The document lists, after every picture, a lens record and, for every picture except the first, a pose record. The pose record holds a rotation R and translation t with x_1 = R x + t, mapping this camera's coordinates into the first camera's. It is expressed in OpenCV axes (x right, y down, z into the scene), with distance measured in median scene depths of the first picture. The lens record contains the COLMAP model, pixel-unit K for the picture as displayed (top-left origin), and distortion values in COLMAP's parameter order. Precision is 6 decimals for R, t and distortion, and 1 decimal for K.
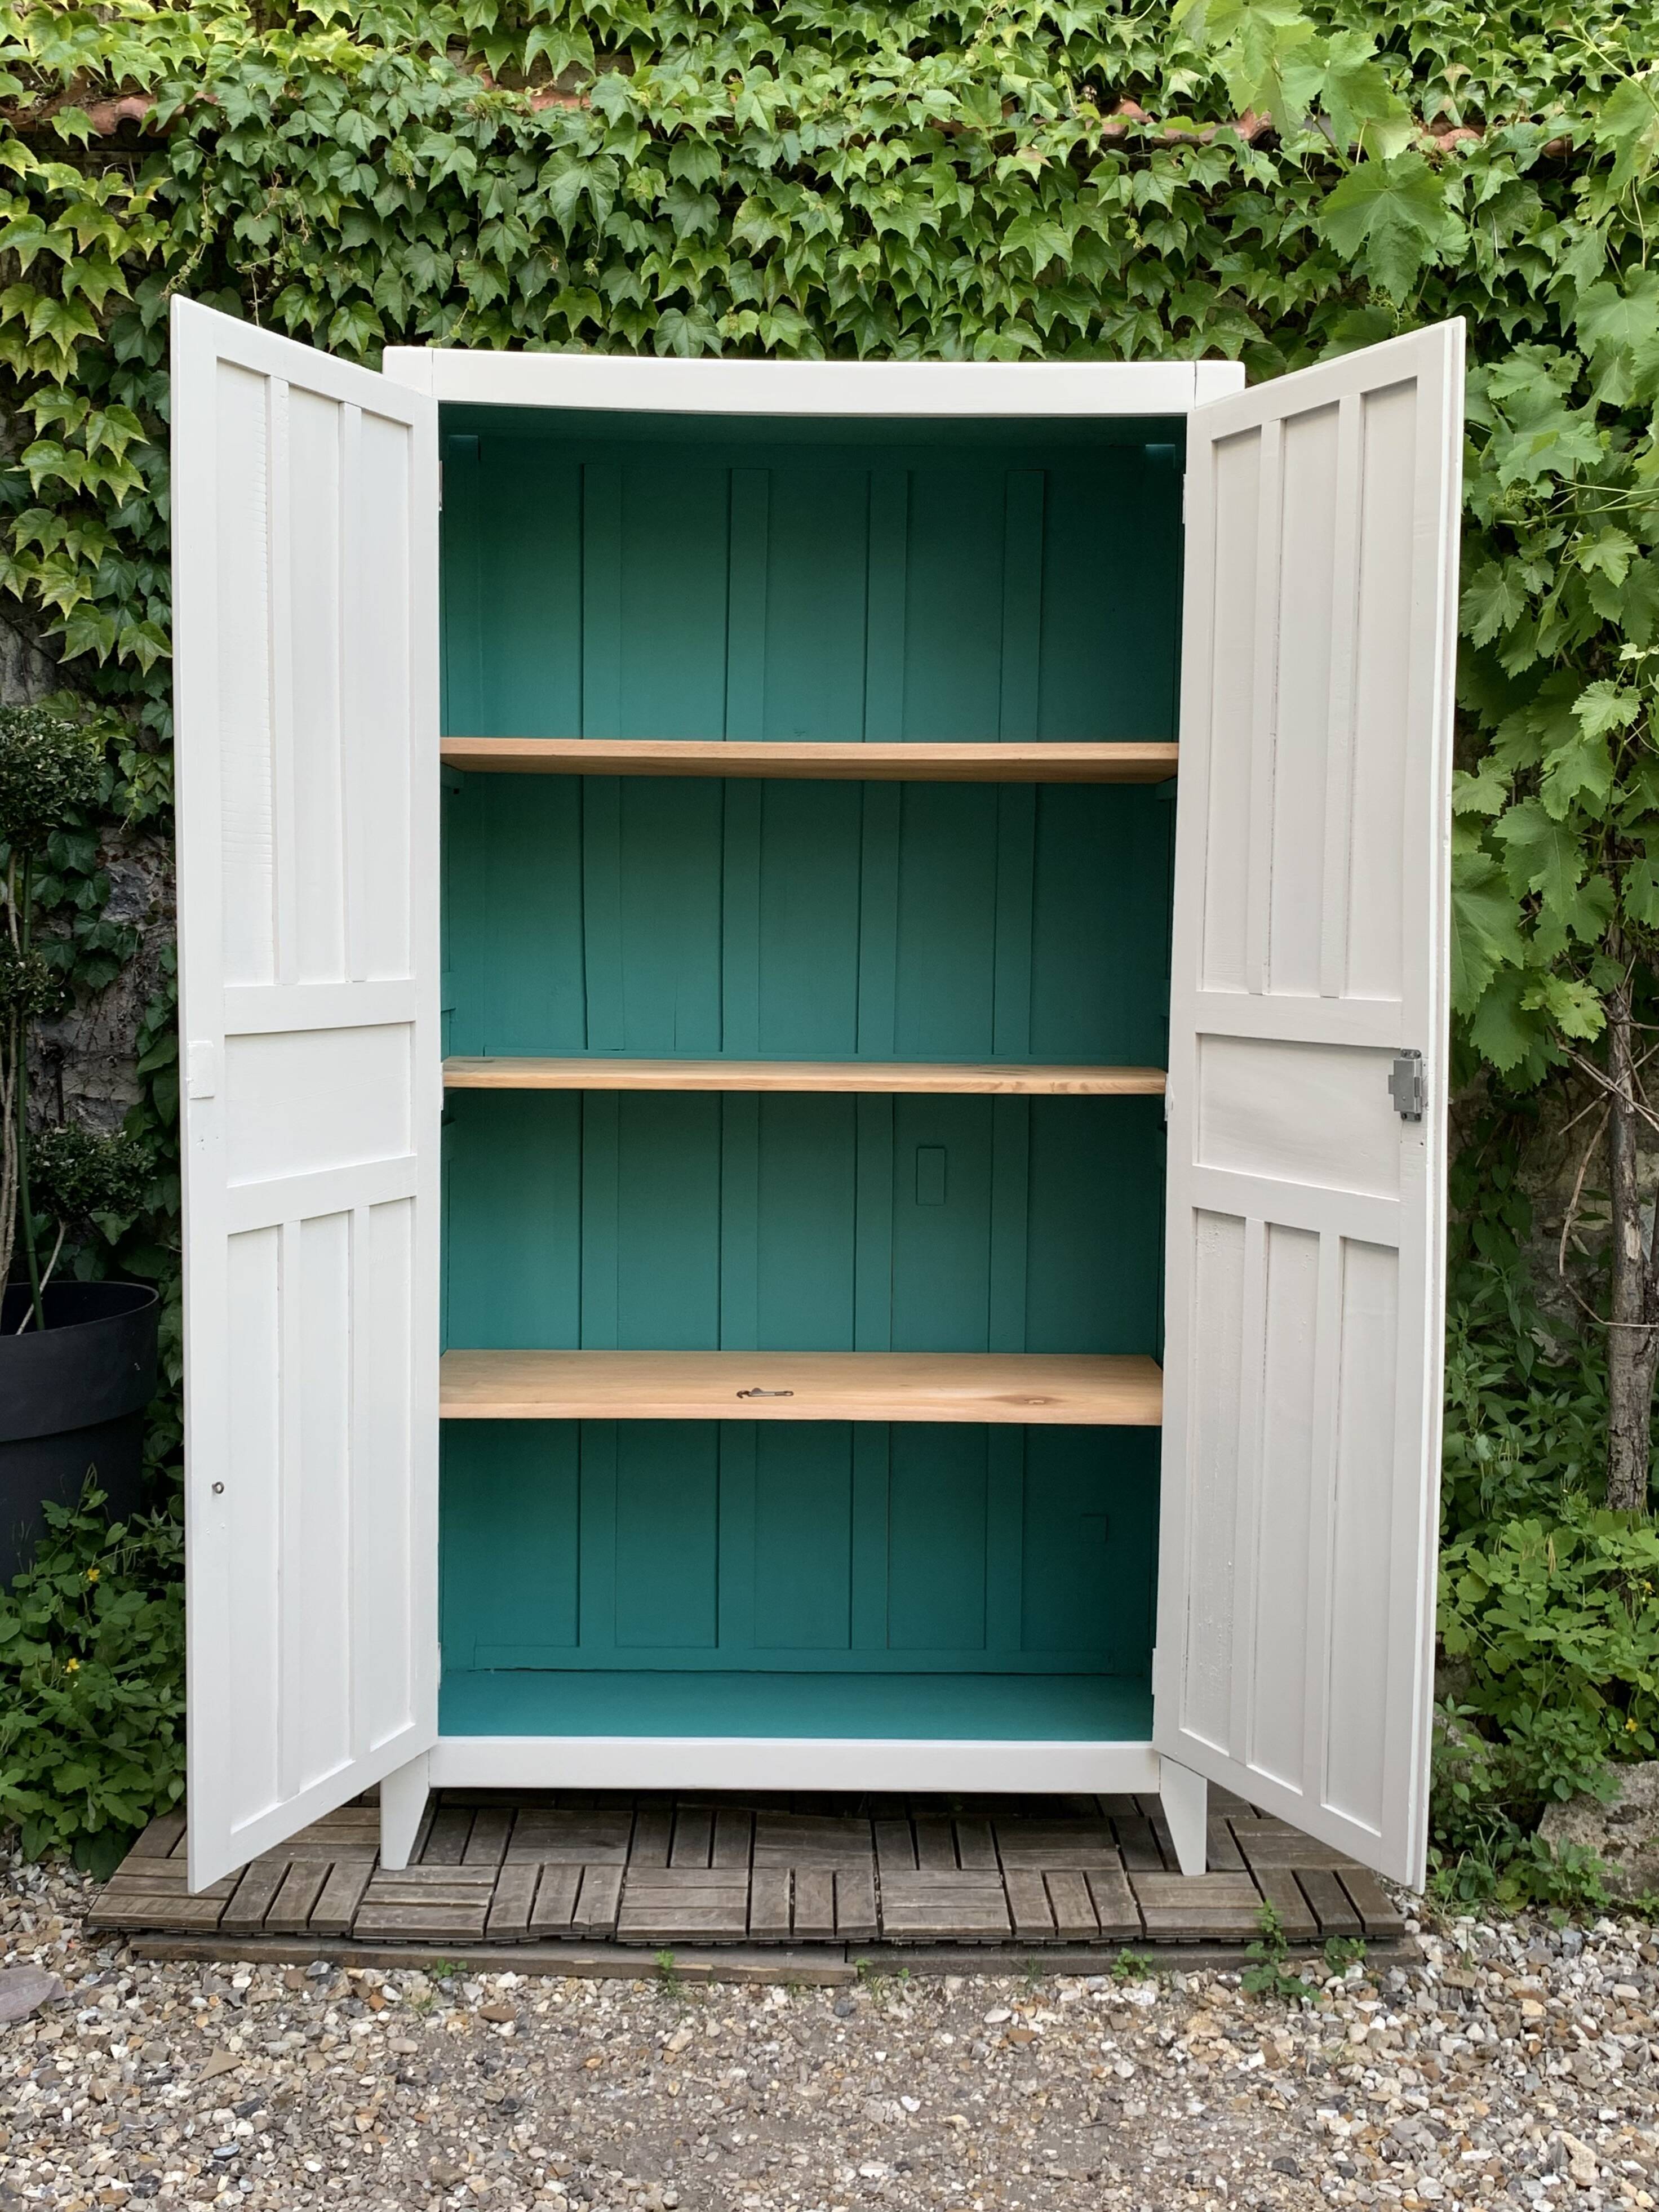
lens RADIAL K [[2237.2, 0, 841.7], [0, 2237.2, 1093.5], [0, 0, 1]] dist [-0.002319, -0.010513]
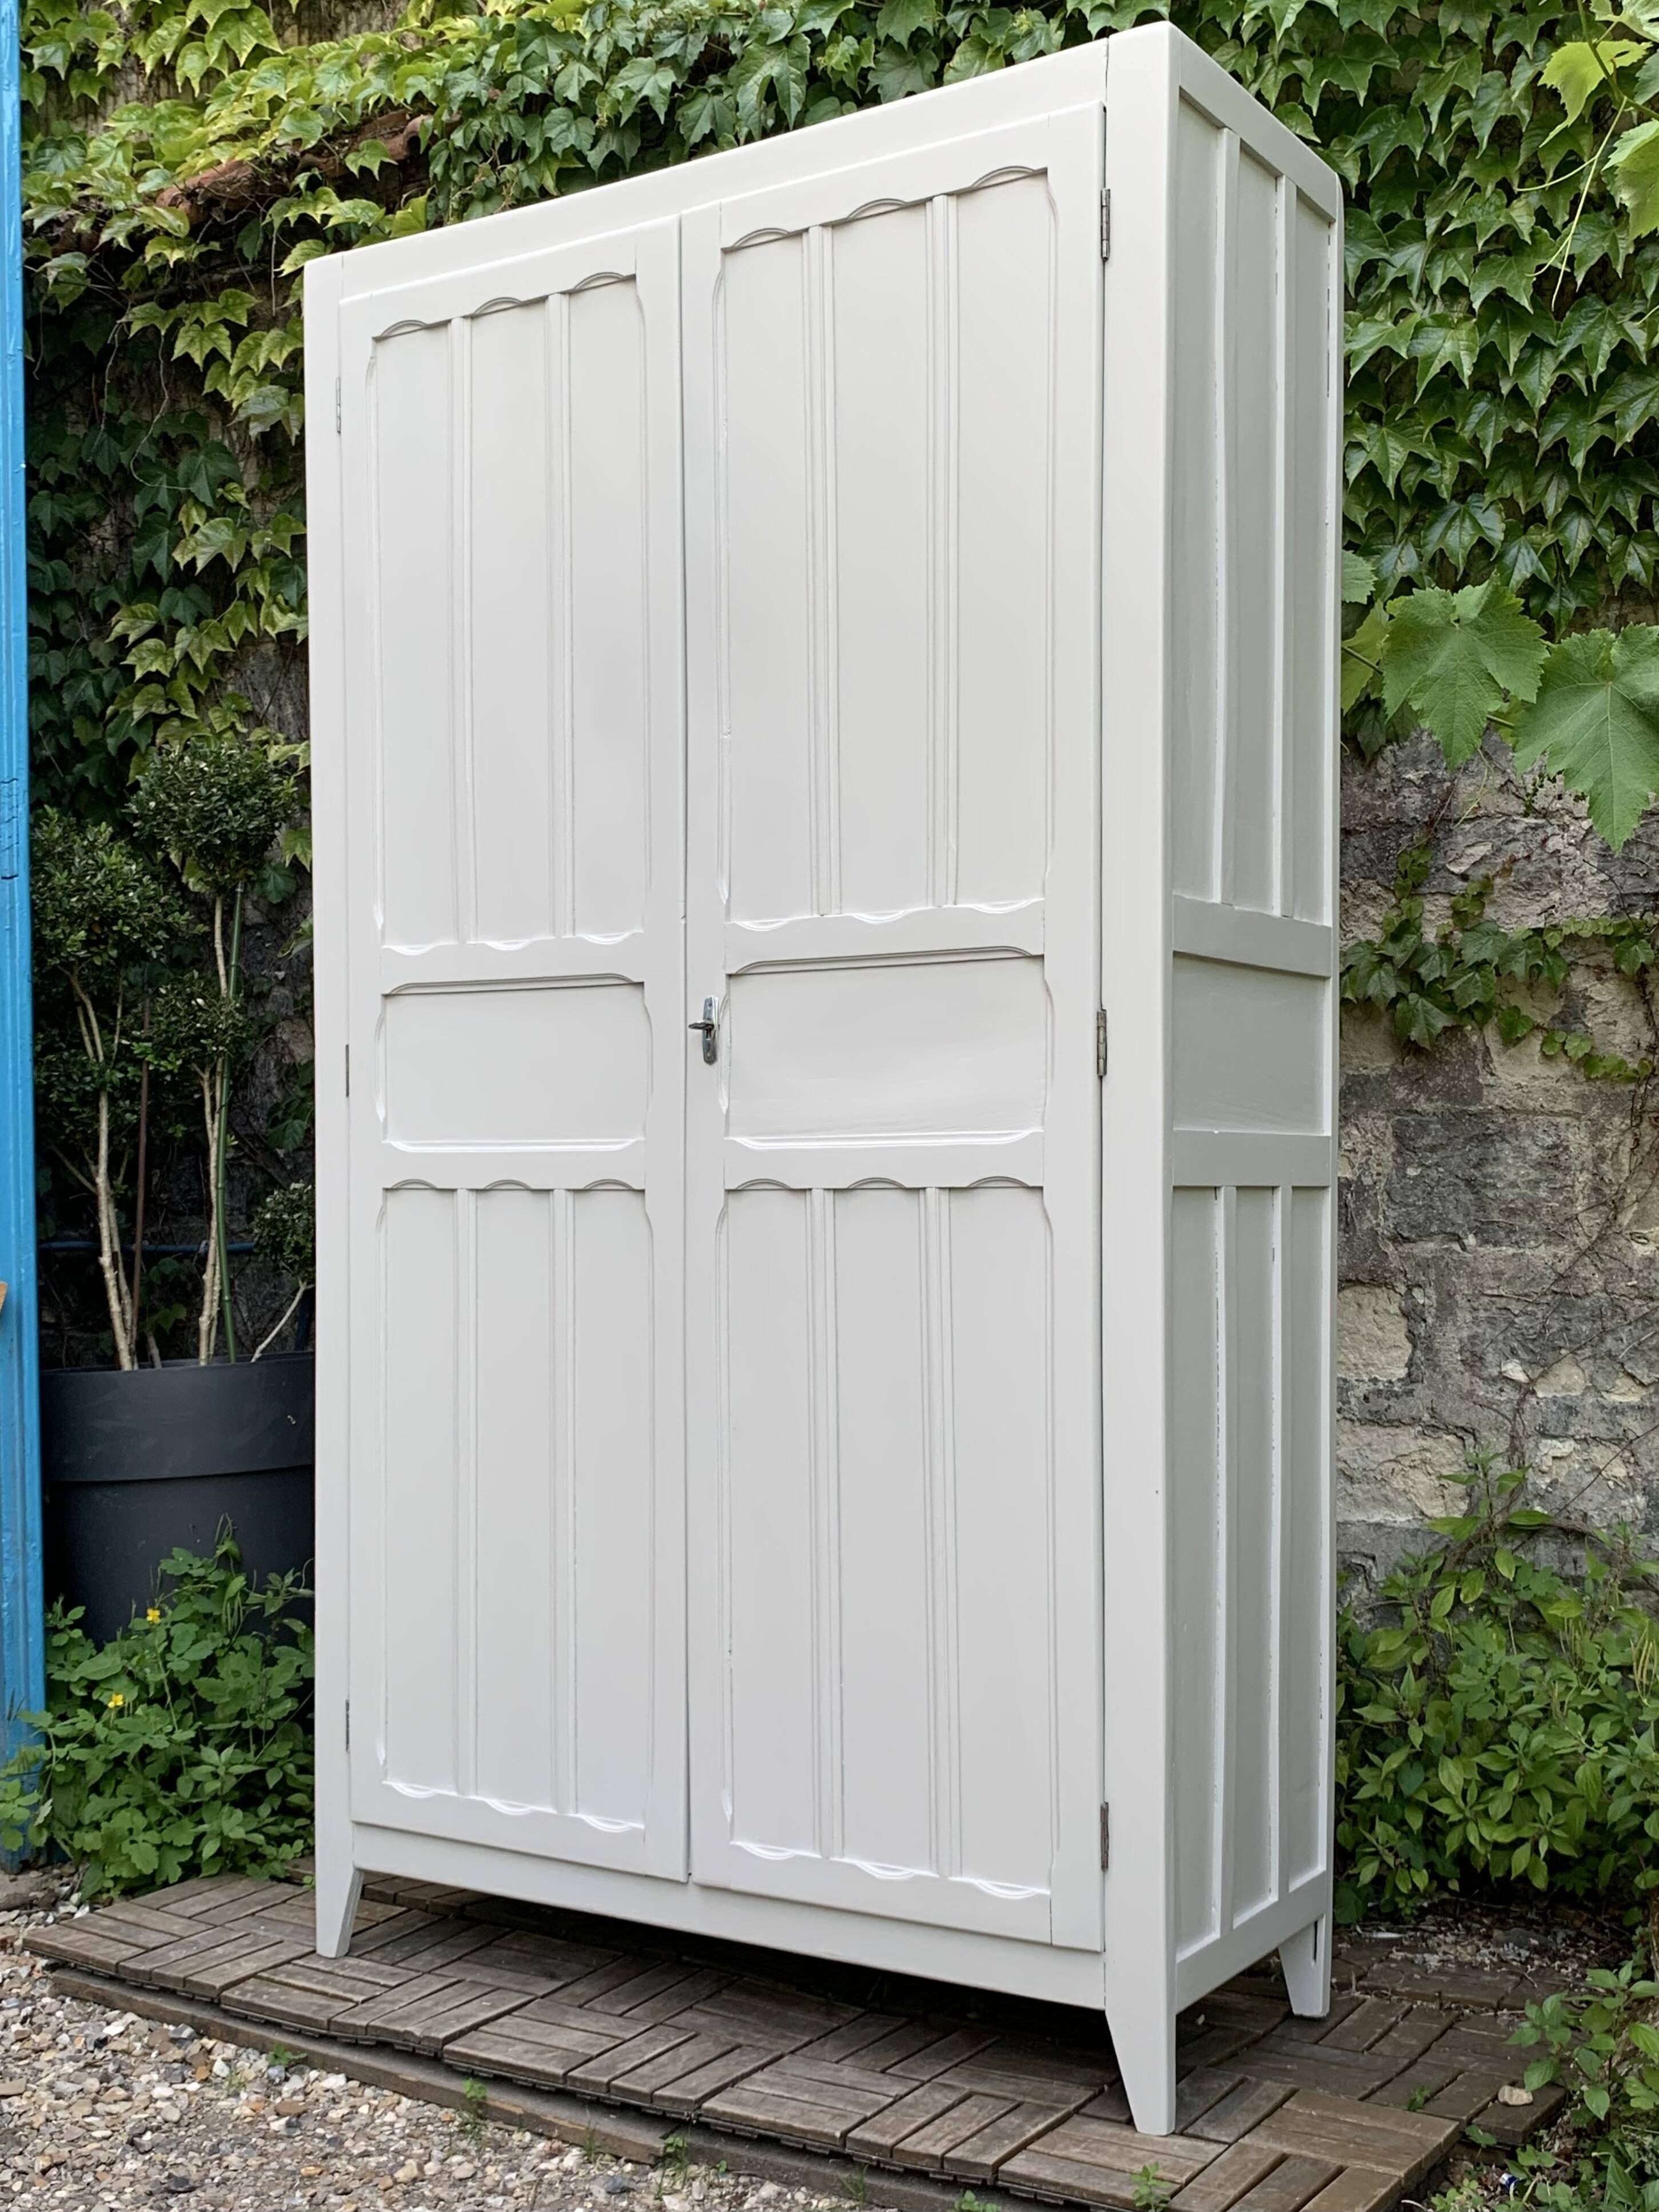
lens RADIAL K [[2540.1, 0, 786.4], [0, 2540.1, 1328.9], [0, 0, 1]] dist [0.045358, -0.122841]
pose [[0.825809, 0.009815, -0.563865, 0.453384], [-0.025426, 0.999480, -0.019841, 0.094949], [0.563377, 0.030722, 0.825629, 0.215381]]
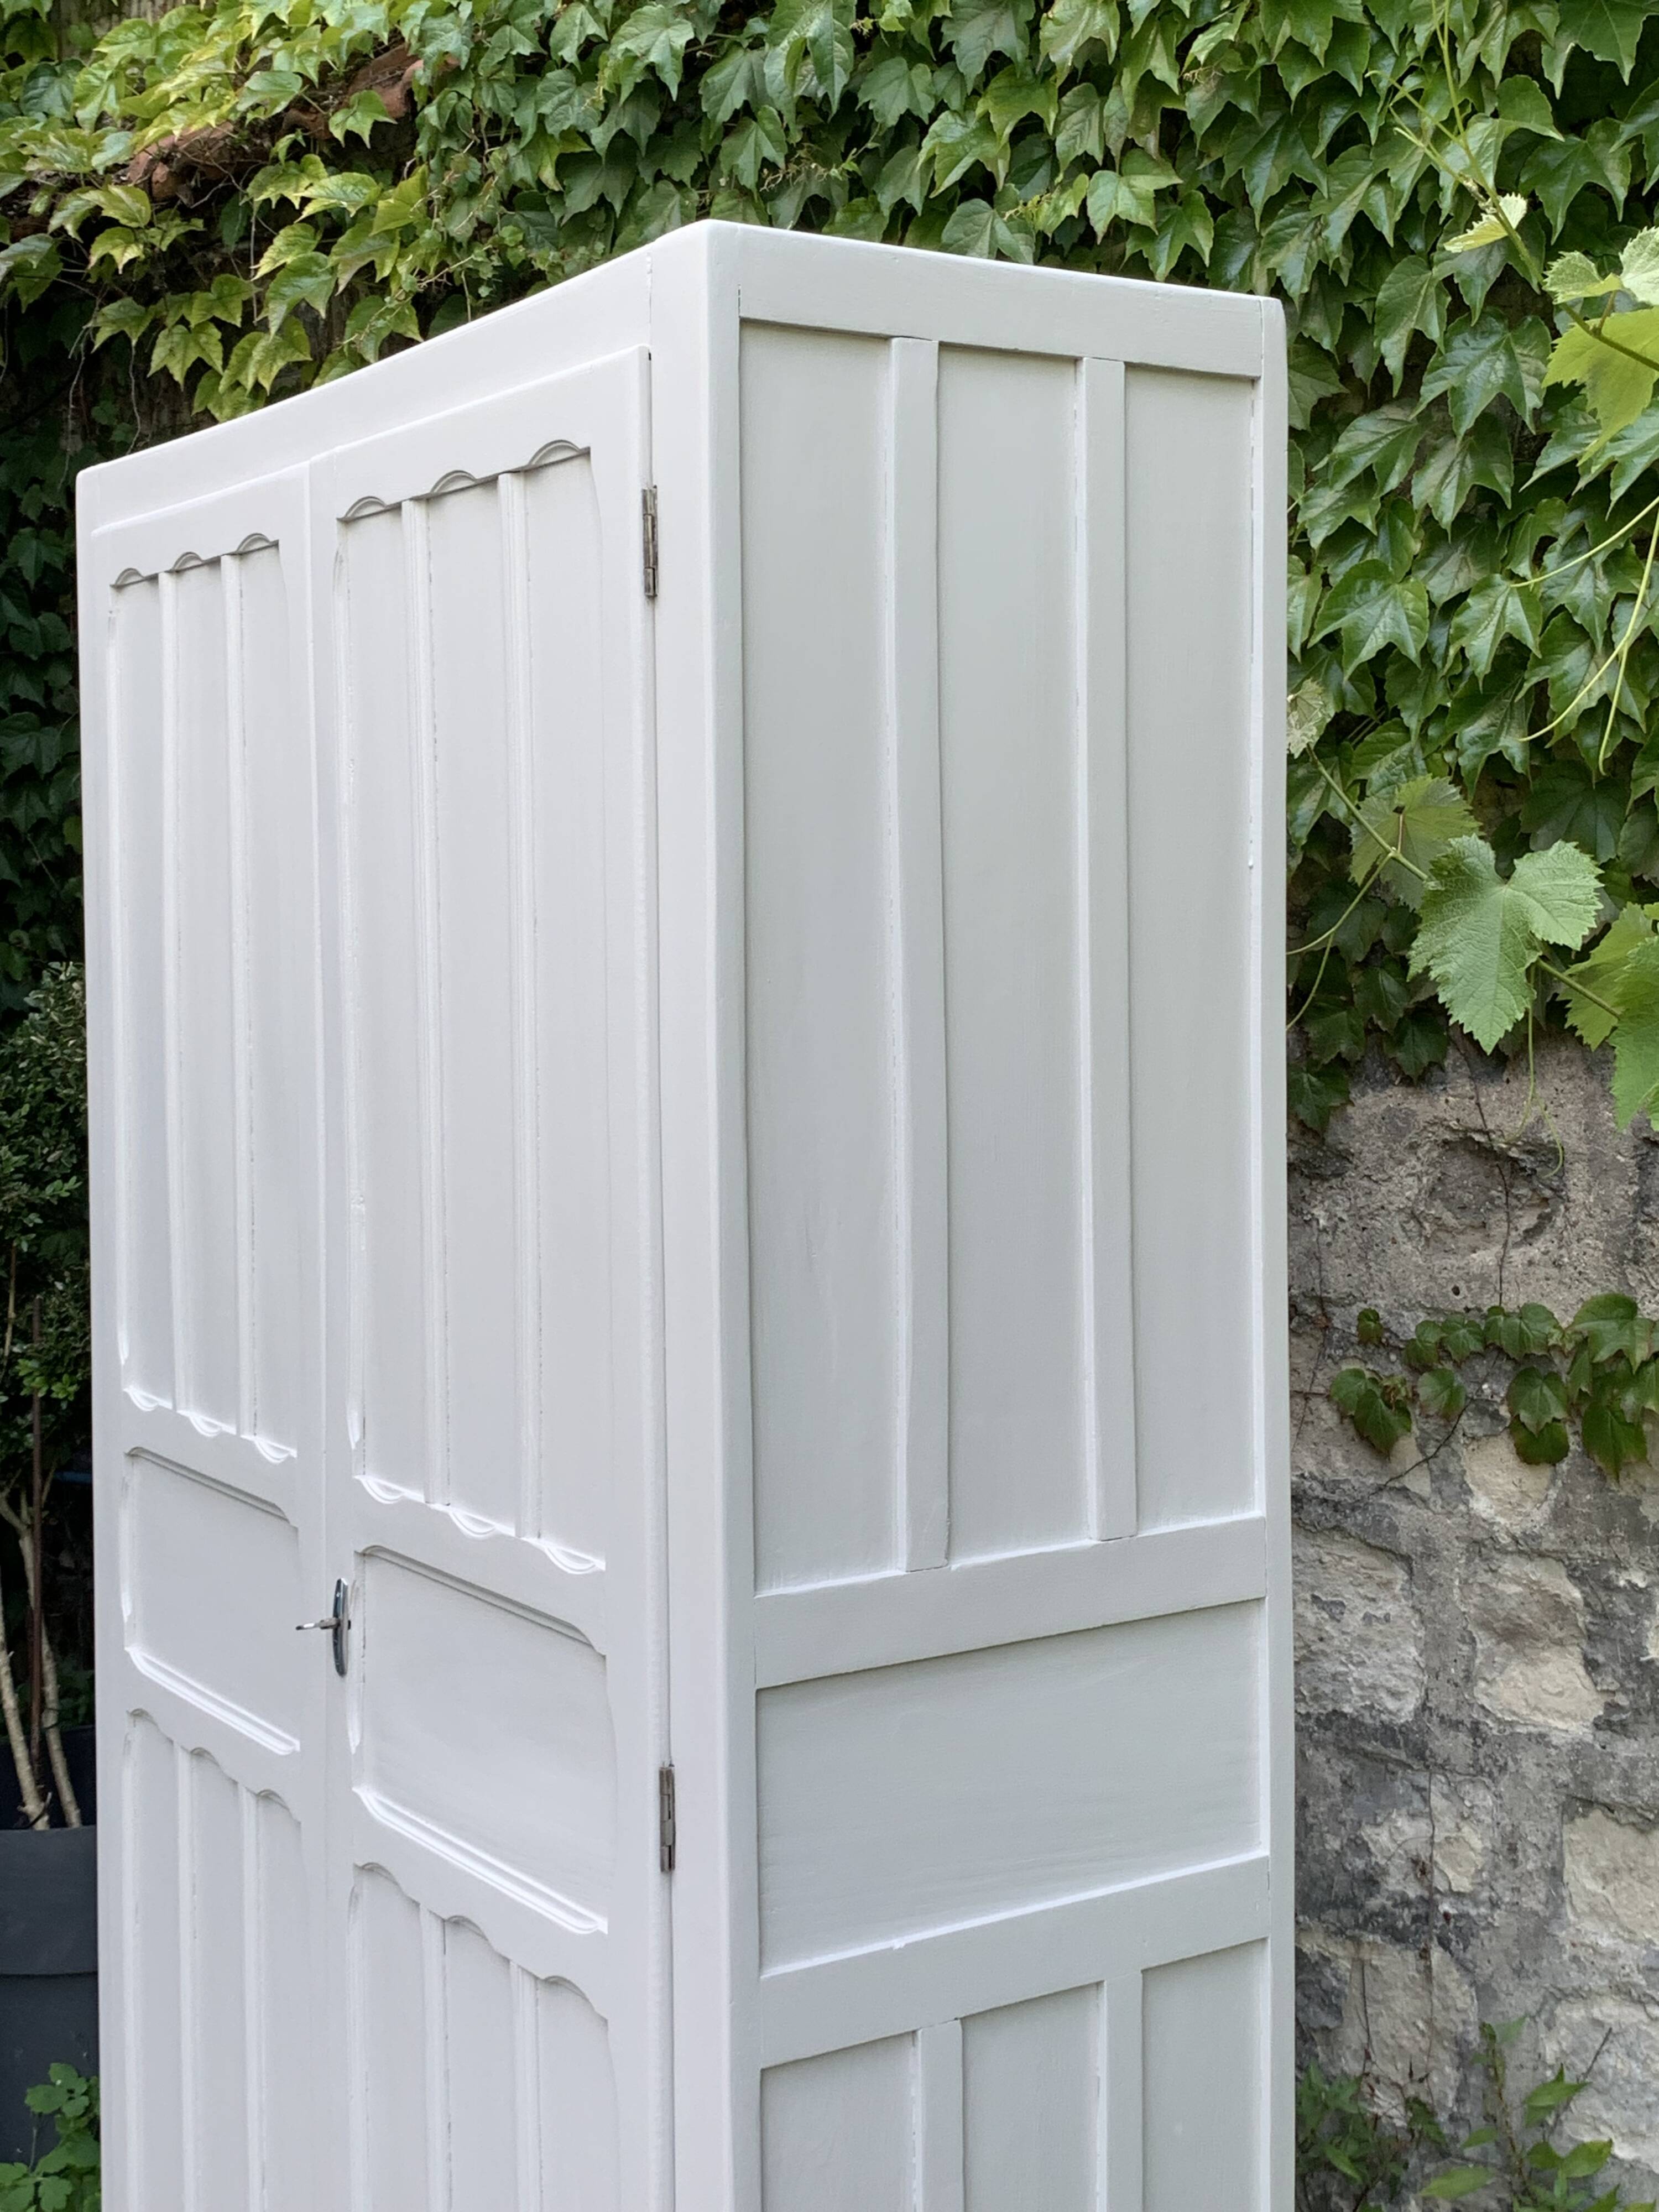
lens RADIAL K [[2914.5, 0, 825.4], [0, 2914.5, 1045.3], [0, 0, 1]] dist [0.196464, -0.725163]
pose [[0.710215, -0.003737, -0.703975, 0.451958], [-0.019395, 0.999502, -0.024872, -0.118738], [0.703718, 0.031318, 0.709789, 0.459791]]
